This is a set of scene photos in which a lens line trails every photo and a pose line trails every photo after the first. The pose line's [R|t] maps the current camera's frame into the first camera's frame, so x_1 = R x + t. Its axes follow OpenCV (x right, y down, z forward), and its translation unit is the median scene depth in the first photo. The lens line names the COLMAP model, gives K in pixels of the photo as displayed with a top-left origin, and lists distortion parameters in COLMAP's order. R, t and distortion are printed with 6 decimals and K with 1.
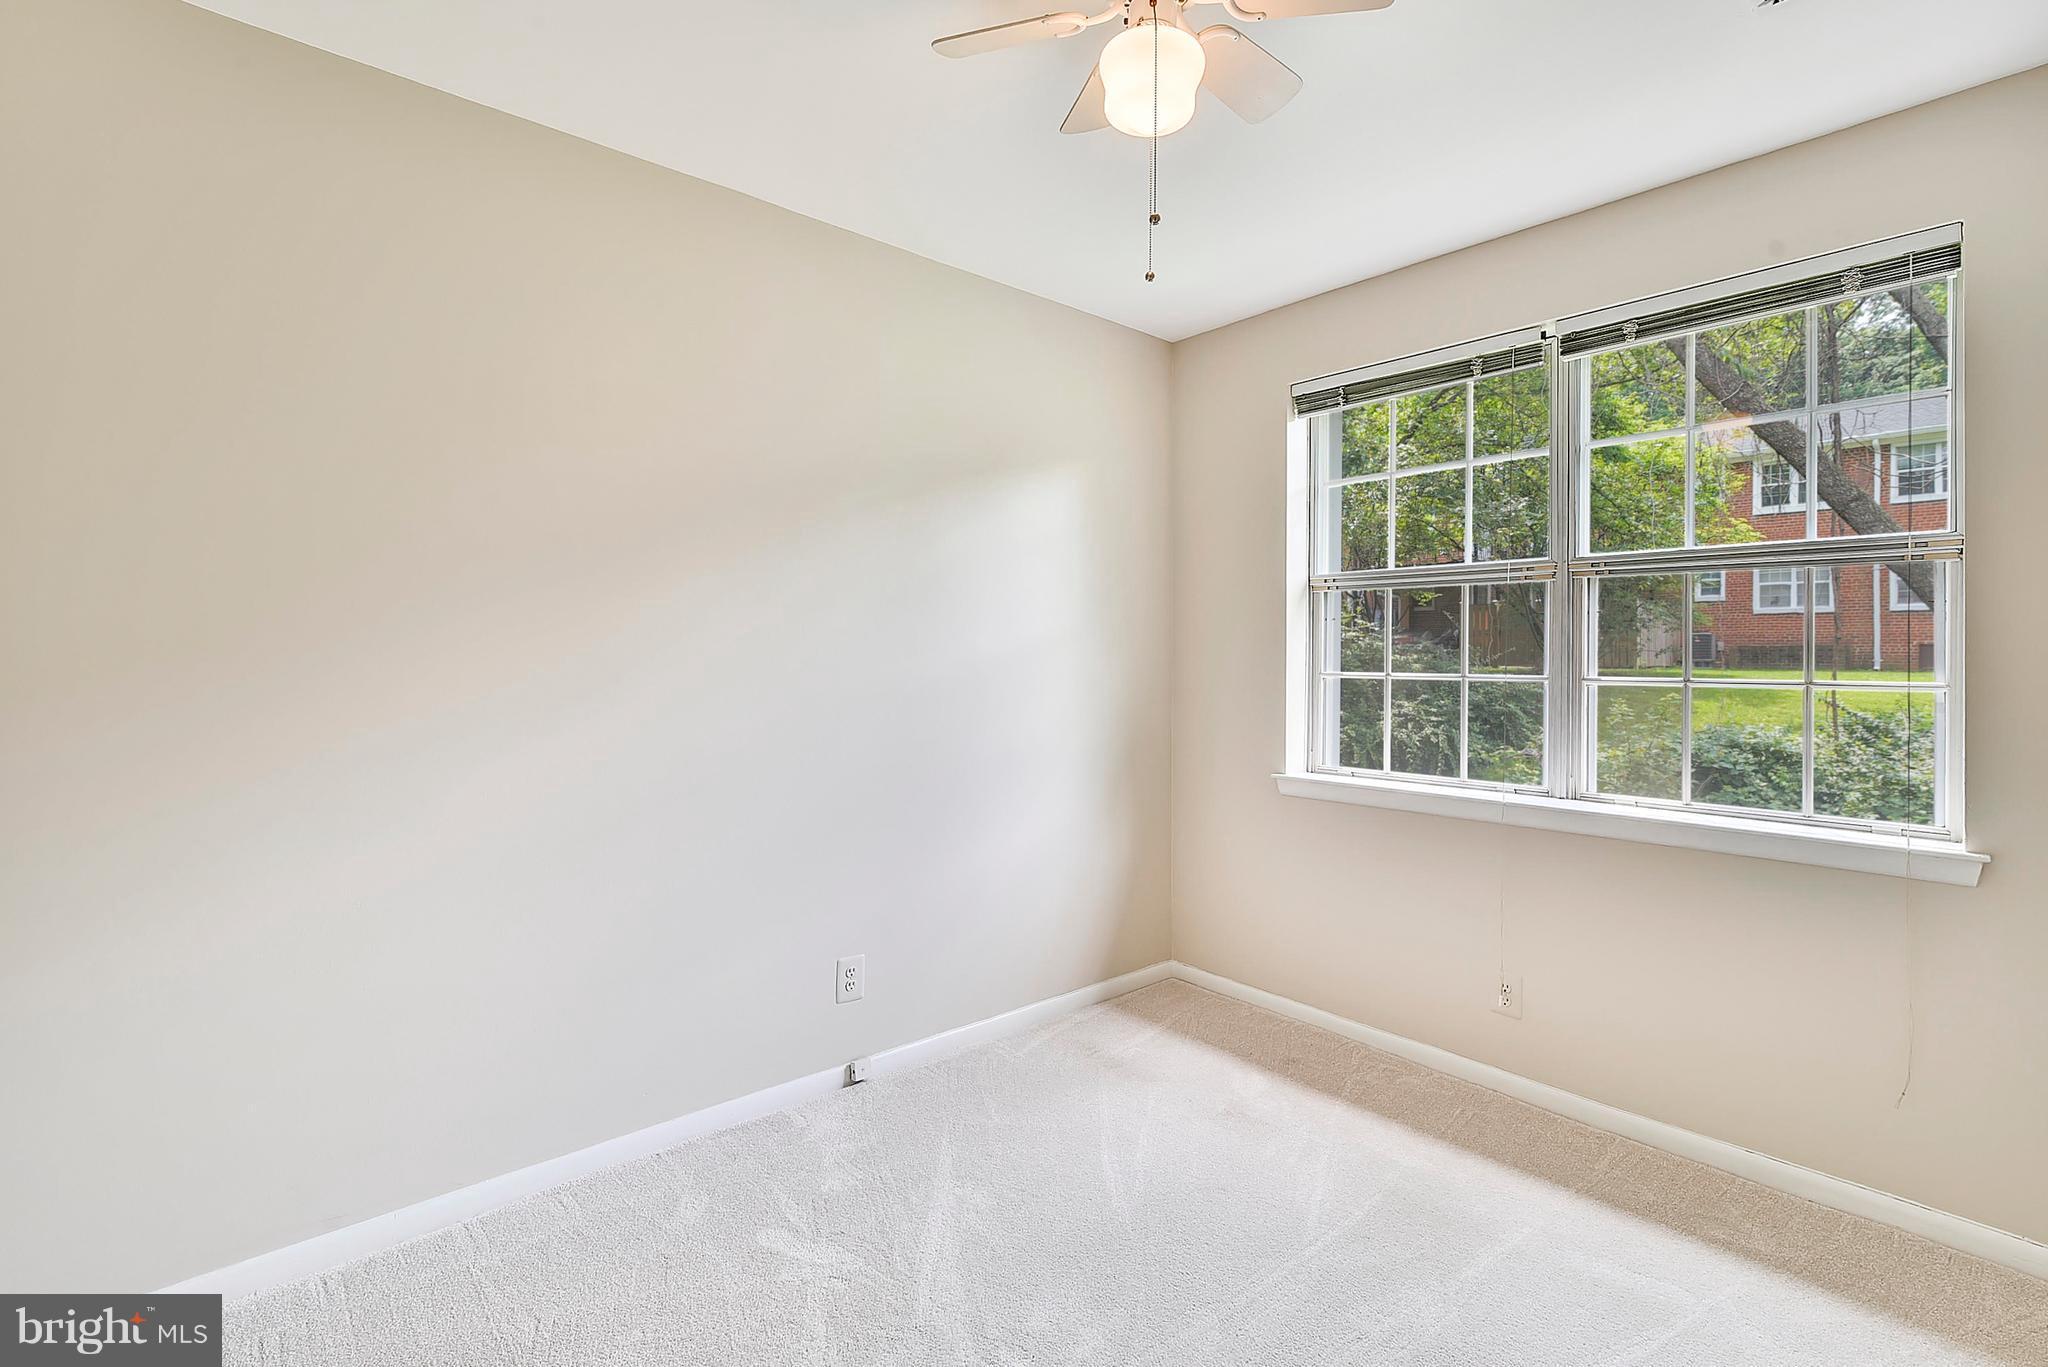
lens RADIAL K [[967.4, 0, 1023.7], [0, 967.4, 665.5], [0, 0, 1]] dist [0.000970, 0.000005]
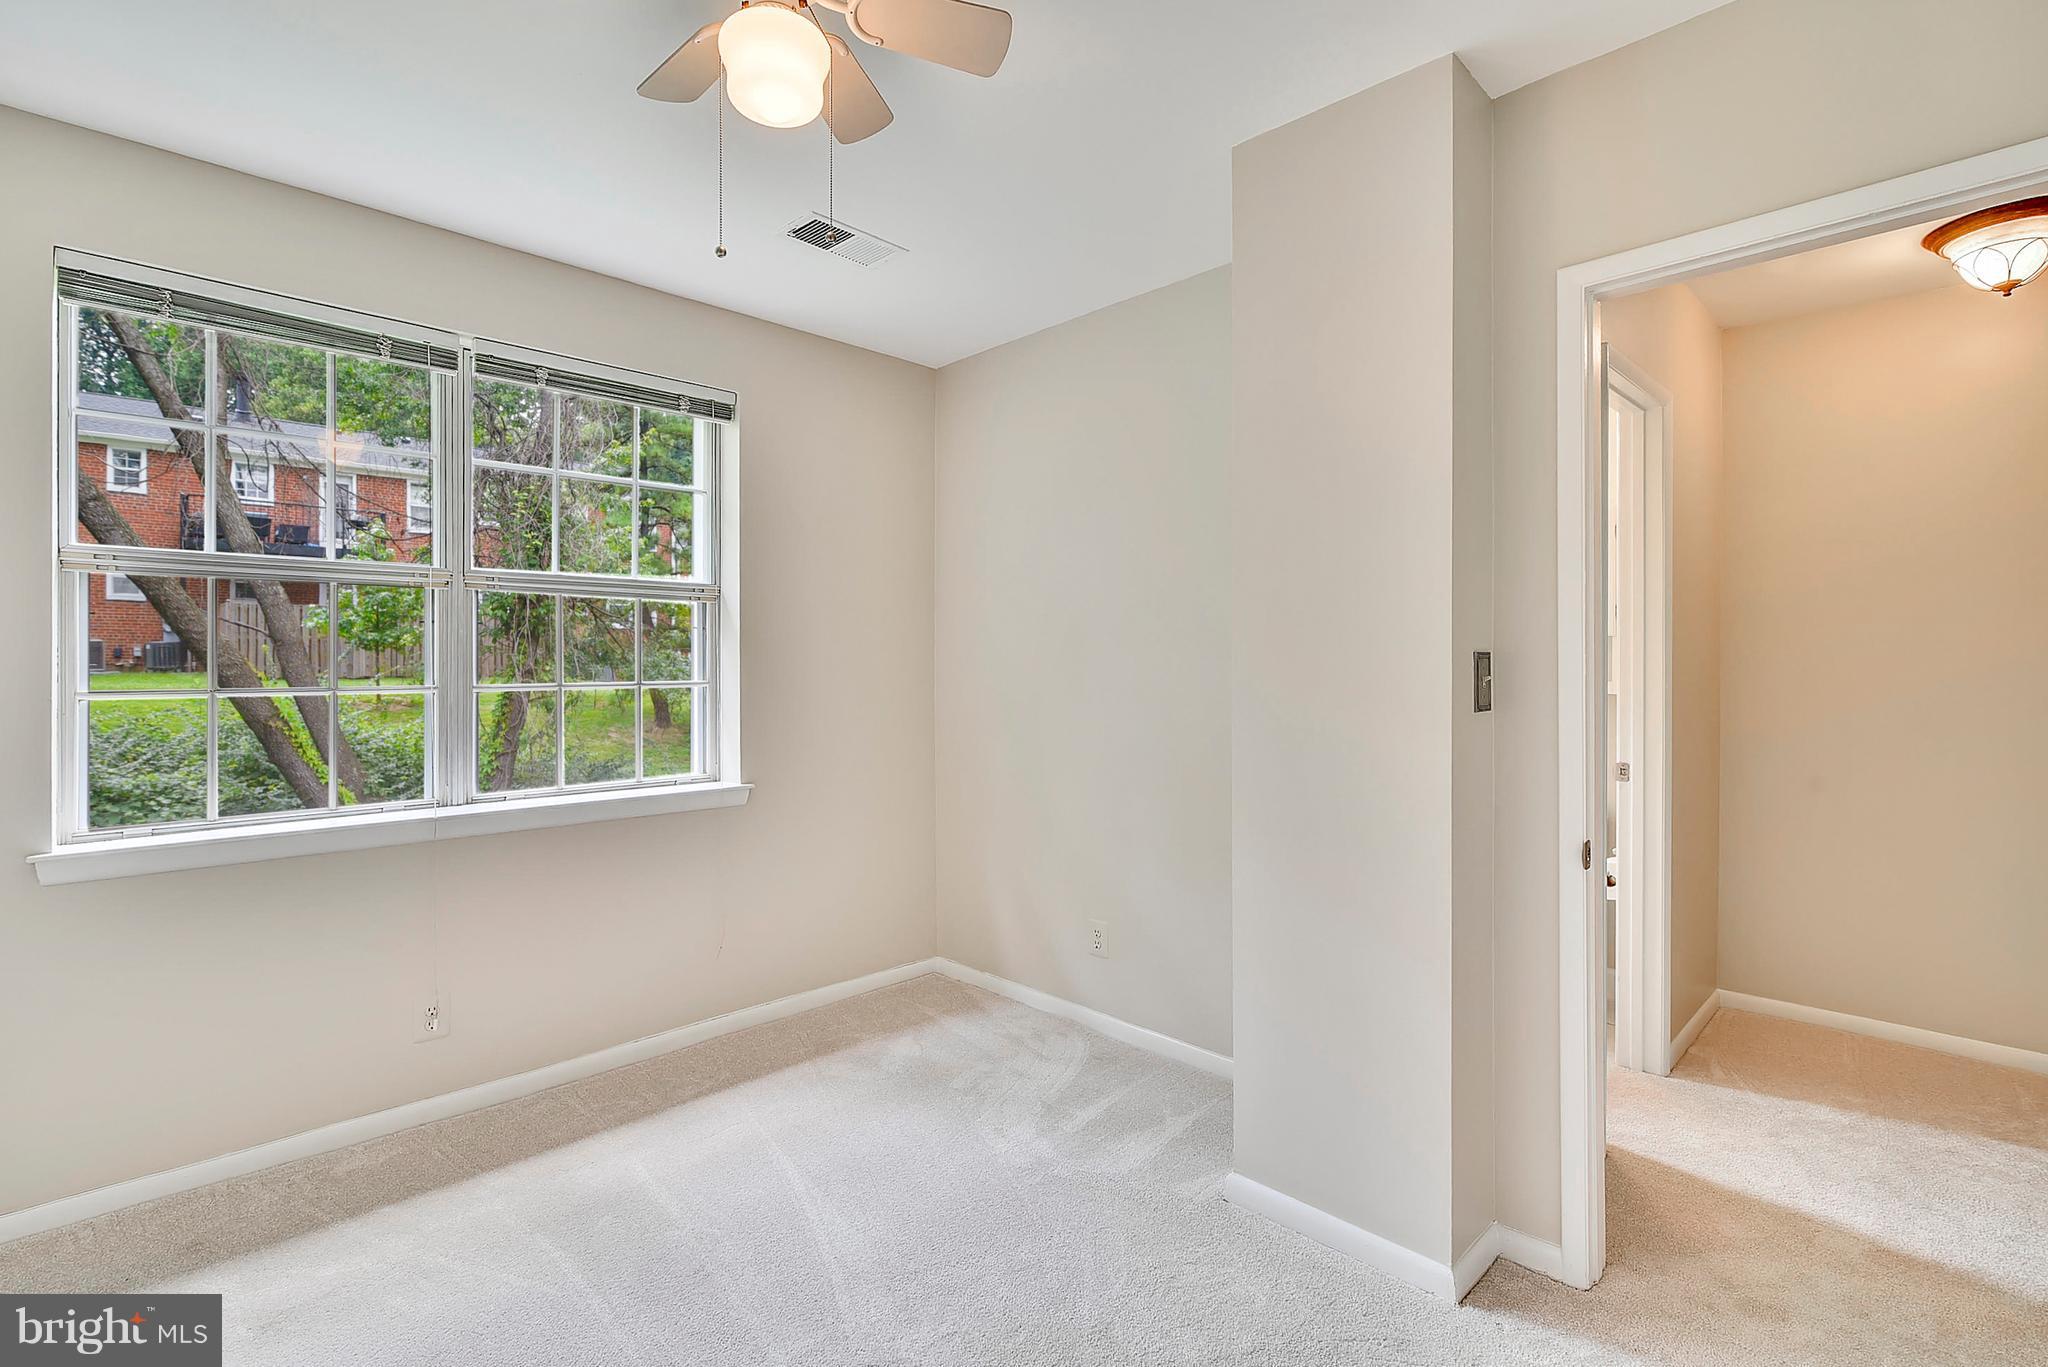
lens RADIAL K [[932.5, 0, 1018.6], [0, 932.5, 677.0], [0, 0, 1]] dist [0.003050, 0.000222]
pose [[-0.067033, -0.019500, 0.997560, -0.456328], [0.010779, 0.999737, 0.020267, -0.010825], [-0.997693, 0.012111, -0.066806, 0.474586]]
